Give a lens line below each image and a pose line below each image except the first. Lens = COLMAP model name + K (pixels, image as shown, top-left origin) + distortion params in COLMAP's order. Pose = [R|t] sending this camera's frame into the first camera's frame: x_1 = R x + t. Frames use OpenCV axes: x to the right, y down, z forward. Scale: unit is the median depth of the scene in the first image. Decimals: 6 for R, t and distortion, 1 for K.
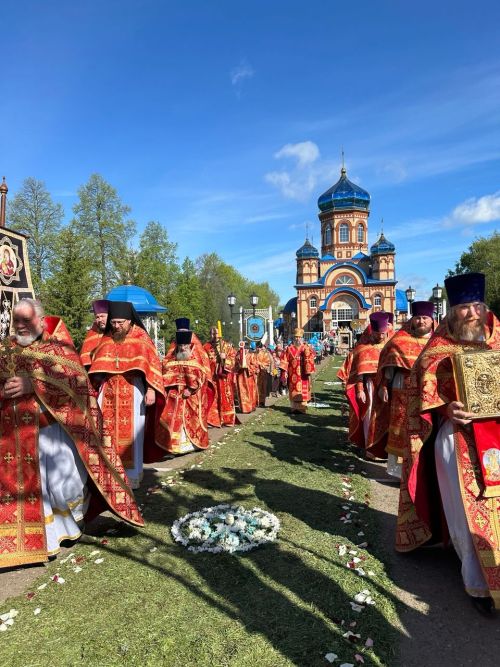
lens RADIAL K [[462.6, 0, 245.9], [0, 462.6, 333.1], [0, 0, 1]] dist [0.187263, -0.368057]
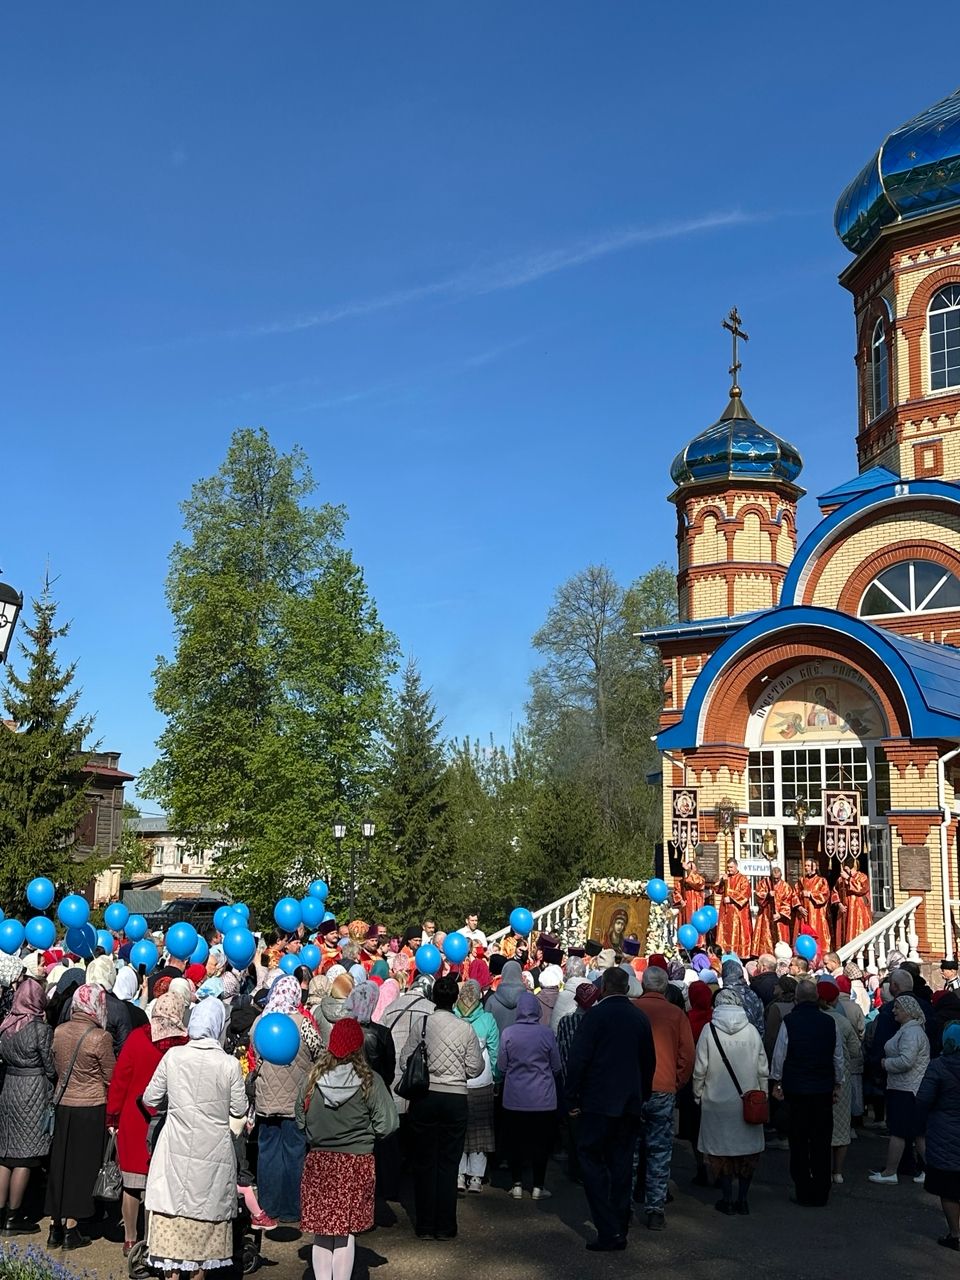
lens RADIAL K [[1400.0, 0, 448.3], [0, 1400.0, 636.9], [0, 0, 1]] dist [0.108797, -0.022351]
pose [[0.889132, -0.037290, -0.456130, 0.290532], [-0.046093, 0.984310, -0.170320, -0.001644], [0.455325, 0.172461, 0.873463, 0.475456]]
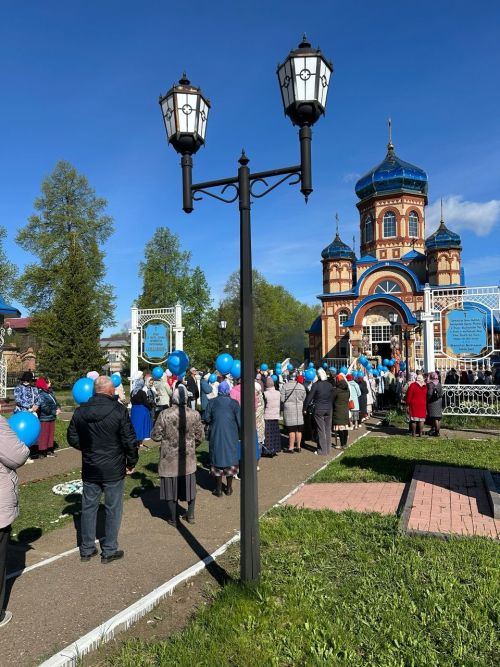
lens RADIAL K [[462.6, 0, 245.9], [0, 462.6, 333.1], [0, 0, 1]] dist [0.187263, -0.368057]
pose [[0.982266, 0.001728, -0.187485, 0.131251], [-0.014406, 0.997697, -0.066281, 0.008071], [0.186939, 0.067807, 0.980029, 0.253067]]
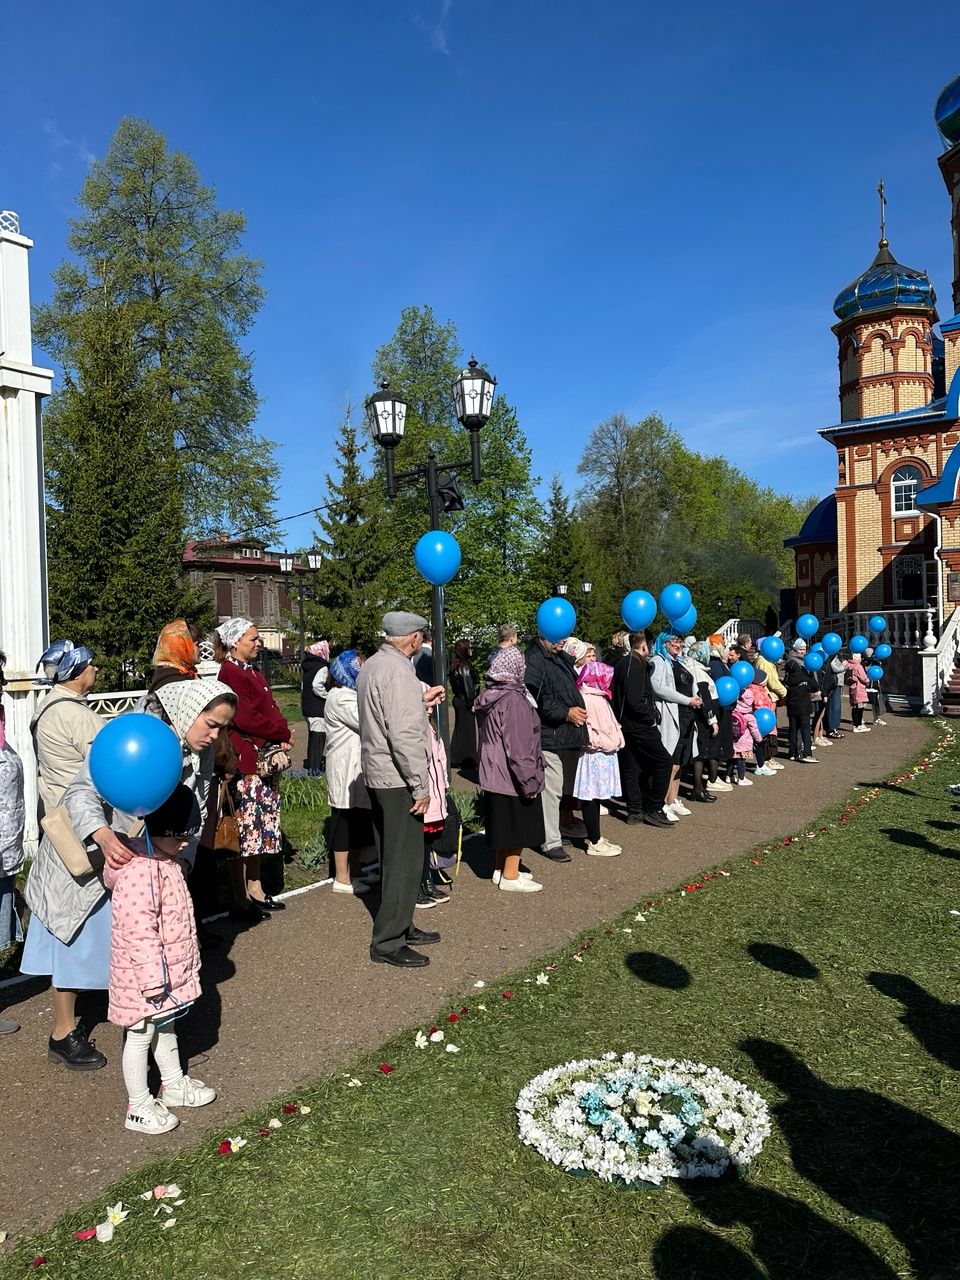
lens RADIAL K [[895.7, 0, 480.0], [0, 895.7, 640.0], [0, 0, 1]] dist [0.069967, -0.072649]
pose [[0.927206, -0.003397, -0.374536, 0.115197], [0.000850, 0.999975, -0.006964, 0.014460], [0.374550, 0.006139, 0.927186, 0.477792]]
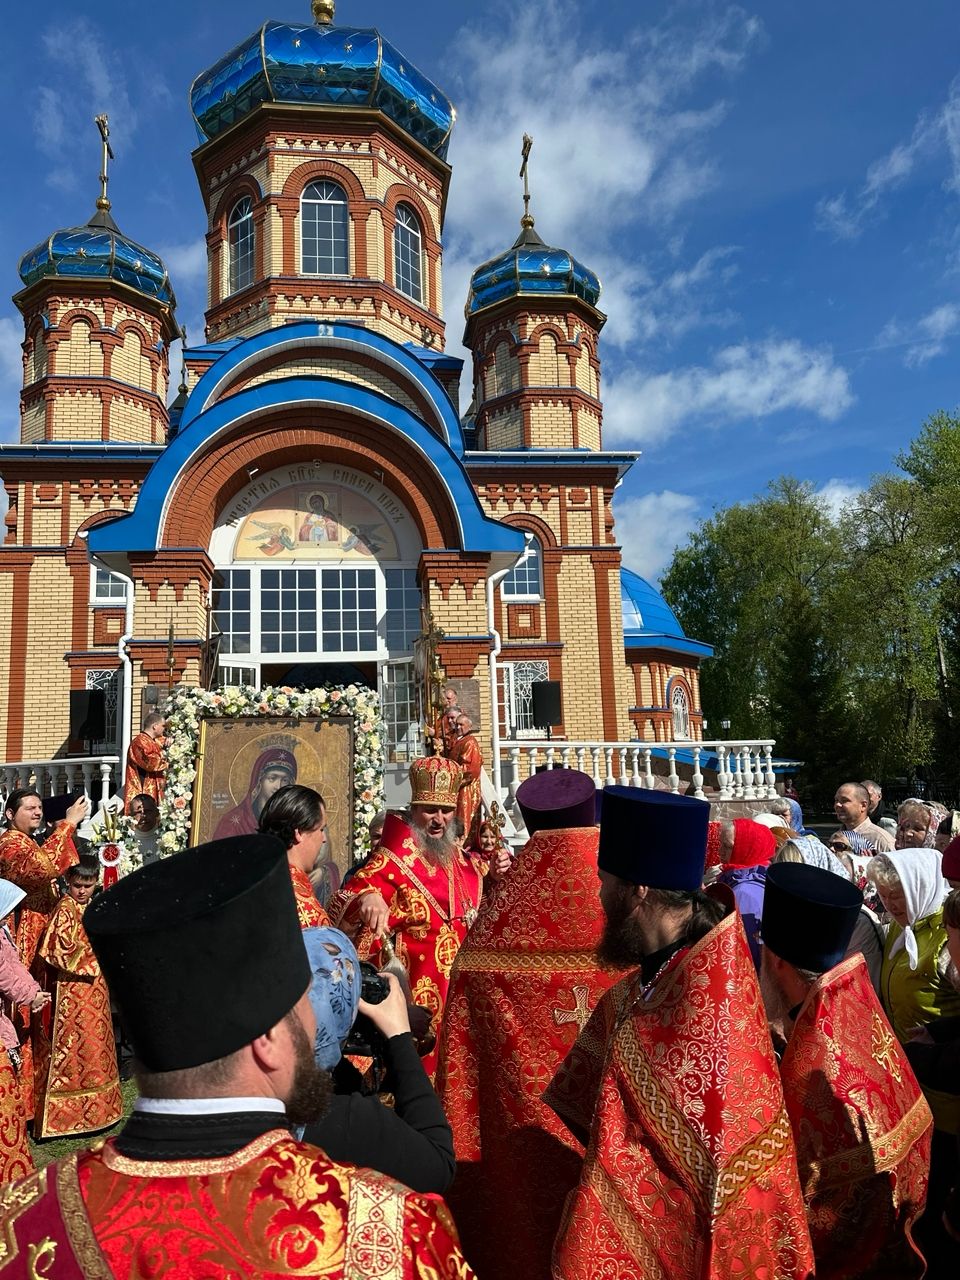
lens RADIAL K [[887.7, 0, 472.1], [0, 887.7, 639.2], [0, 0, 1]] dist [0.187263, -0.368057]
pose [[0.943156, 0.039211, 0.330029, 0.157359], [0.020032, 0.984503, -0.174217, 0.009161], [-0.331746, 0.170925, 0.927755, 0.698303]]
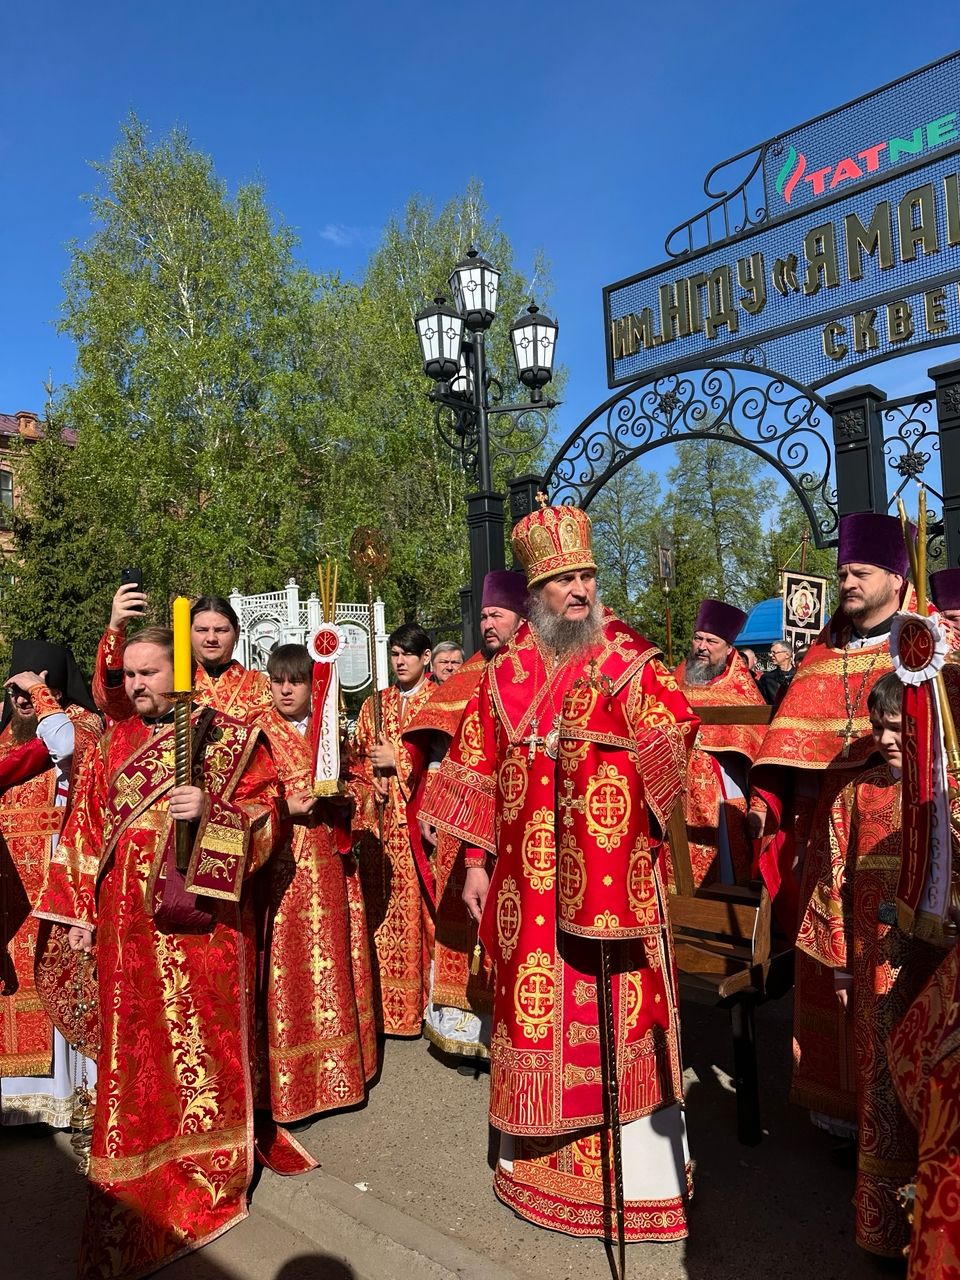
lens RADIAL K [[909.0, 0, 476.9], [0, 909.0, 641.2], [0, 0, 1]] dist [0.050843, -0.075749]
pose [[0.867087, -0.047595, -0.495879, -0.012664], [0.024041, 0.998264, -0.053777, 0.001671], [0.497577, 0.034708, 0.866725, -0.098178]]
